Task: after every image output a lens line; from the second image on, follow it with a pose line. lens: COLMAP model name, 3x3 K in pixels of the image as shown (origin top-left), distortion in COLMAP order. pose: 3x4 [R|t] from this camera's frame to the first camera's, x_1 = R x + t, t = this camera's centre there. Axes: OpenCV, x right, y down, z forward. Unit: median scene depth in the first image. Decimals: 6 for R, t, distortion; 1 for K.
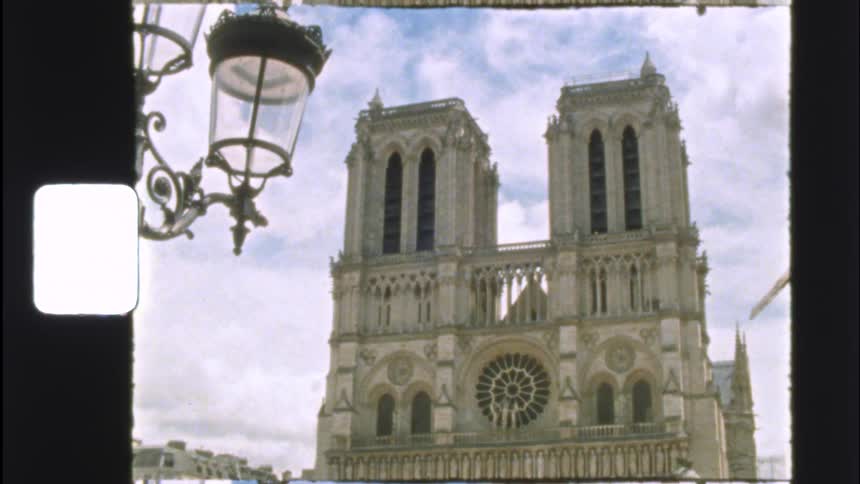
lens RADIAL K [[1082.2, 0, 439.3], [0, 1082.2, 237.2], [0, 0, 1]] dist [-0.157958, 0.000000]
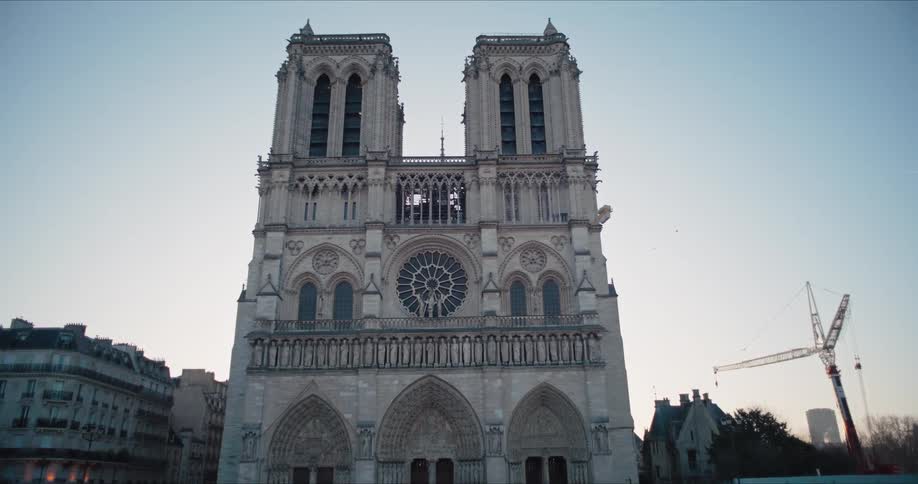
lens RADIAL K [[672.4, 0, 456.7], [0, 672.4, 239.1], [0, 0, 1]] dist [-0.034295, 0.030104]
pose [[0.945673, 0.089605, 0.312528, -0.122655], [-0.082267, 0.995937, -0.036616, 0.115207], [-0.314539, 0.008916, 0.949203, 0.329978]]
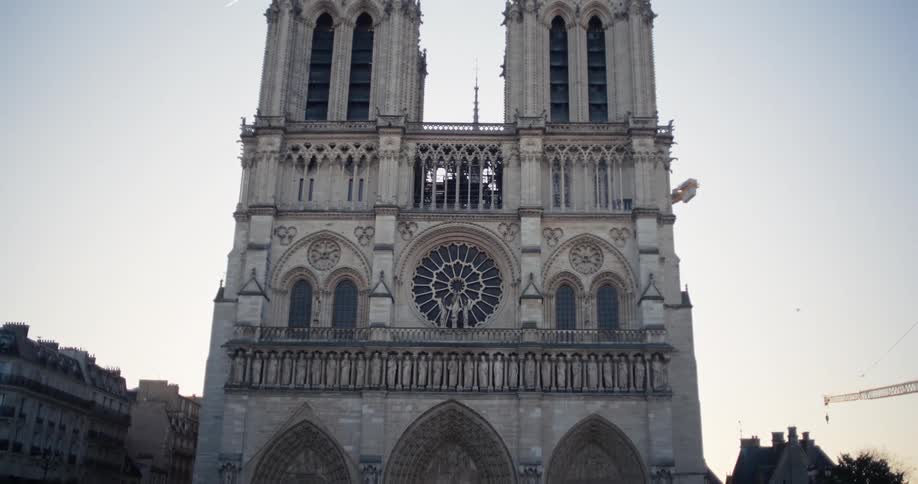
lens RADIAL K [[907.0, 0, 460.3], [0, 907.0, 233.4], [0, 0, 1]] dist [-0.043811, 0.000000]
pose [[0.954962, 0.103262, 0.278181, -0.133121], [-0.105622, 0.994385, -0.006532, 0.101092], [-0.277293, -0.023144, 0.960507, 0.287827]]
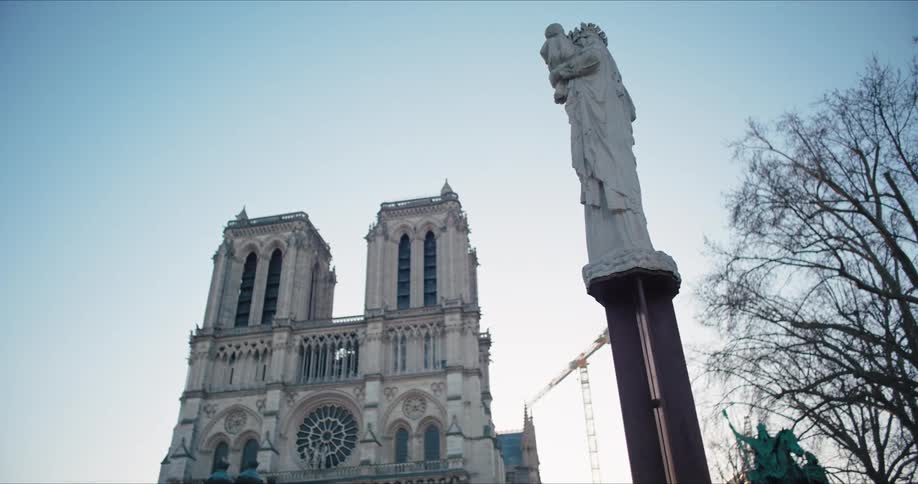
lens RADIAL K [[673.2, 0, 458.5], [0, 673.2, 247.5], [0, 0, 1]] dist [-0.026379, 0.020742]
pose [[0.989728, 0.032851, 0.139138, 0.099007], [-0.005149, 0.980800, -0.194946, 0.077692], [-0.142870, 0.192227, 0.970895, 0.204810]]
